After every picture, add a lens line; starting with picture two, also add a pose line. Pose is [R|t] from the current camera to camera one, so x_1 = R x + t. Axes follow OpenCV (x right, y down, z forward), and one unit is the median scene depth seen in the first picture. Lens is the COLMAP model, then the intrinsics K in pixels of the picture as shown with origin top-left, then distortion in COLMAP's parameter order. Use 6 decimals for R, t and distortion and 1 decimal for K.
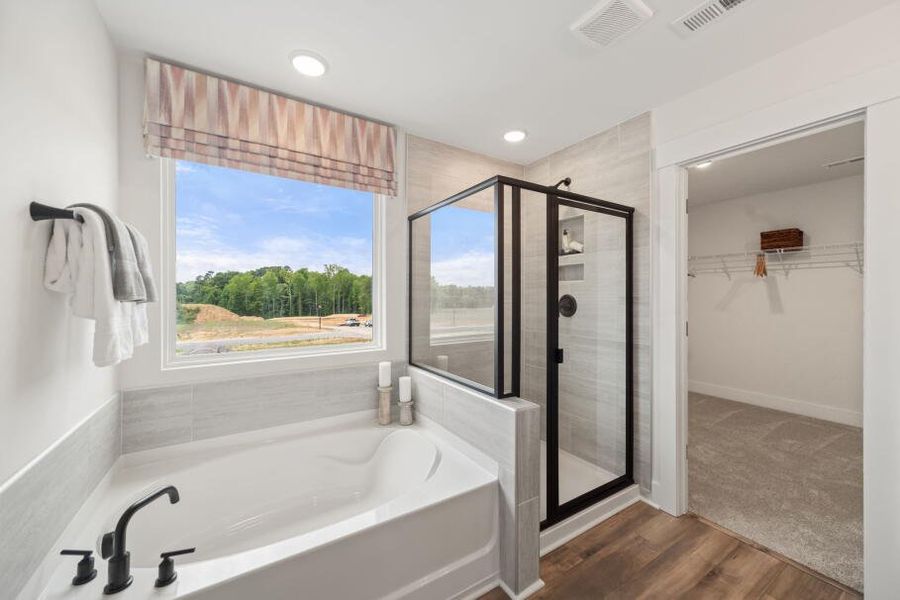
lens RADIAL K [[343.1, 0, 455.3], [0, 343.1, 294.7], [0, 0, 1]] dist [0.001695, -0.000037]
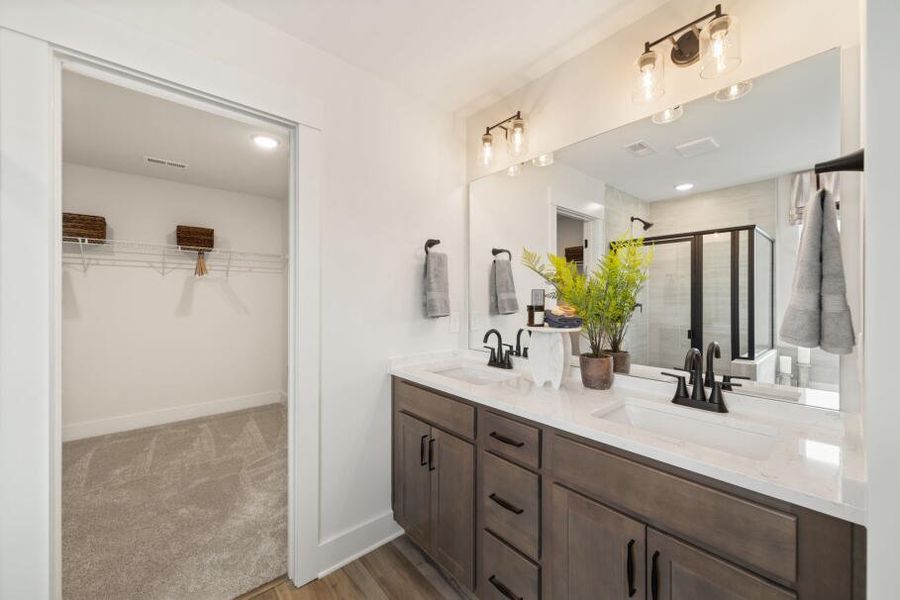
lens RADIAL K [[343.1, 0, 454.8], [0, 343.1, 298.8], [0, 0, 1]] dist [0.001695, -0.000037]
pose [[-0.156684, -0.002236, 0.987646, 0.018975], [-0.006450, 0.999978, 0.001241, 0.001852], [-0.987628, -0.006176, -0.156695, 0.288194]]
